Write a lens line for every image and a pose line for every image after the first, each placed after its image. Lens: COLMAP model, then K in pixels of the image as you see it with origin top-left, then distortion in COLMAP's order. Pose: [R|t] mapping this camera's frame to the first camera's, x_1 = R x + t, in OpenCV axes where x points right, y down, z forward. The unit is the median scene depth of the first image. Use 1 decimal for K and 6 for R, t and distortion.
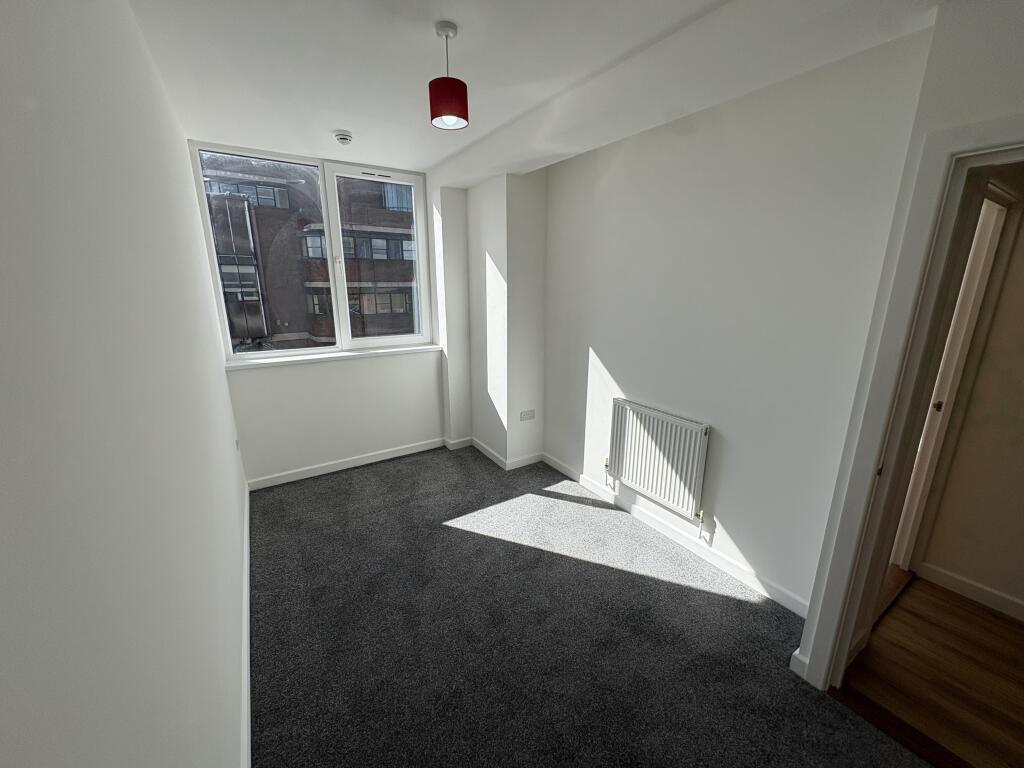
lens RADIAL K [[407.1, 0, 515.0], [0, 407.1, 383.2], [0, 0, 1]] dist [-0.001027, -0.000267]
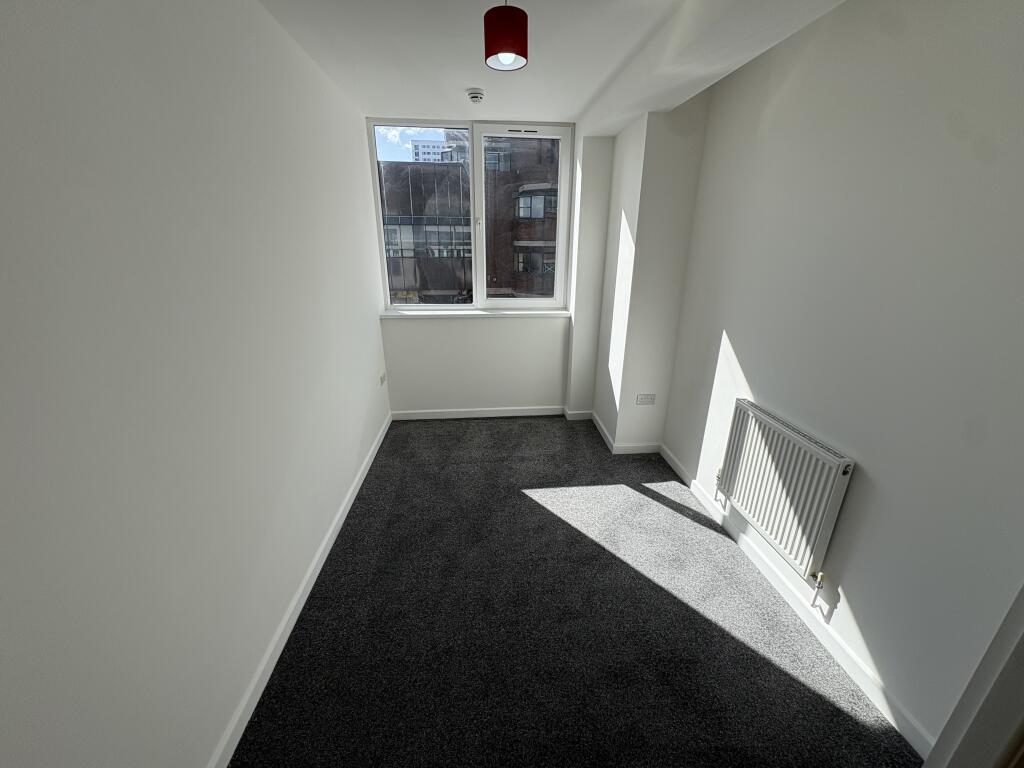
lens RADIAL K [[407.1, 0, 514.1], [0, 407.1, 383.5], [0, 0, 1]] dist [-0.001027, -0.000267]
pose [[0.884157, 0.161440, -0.438410, 0.189558], [-0.120460, 0.985445, 0.119944, -0.032431], [0.451393, -0.053238, 0.890736, 0.098208]]
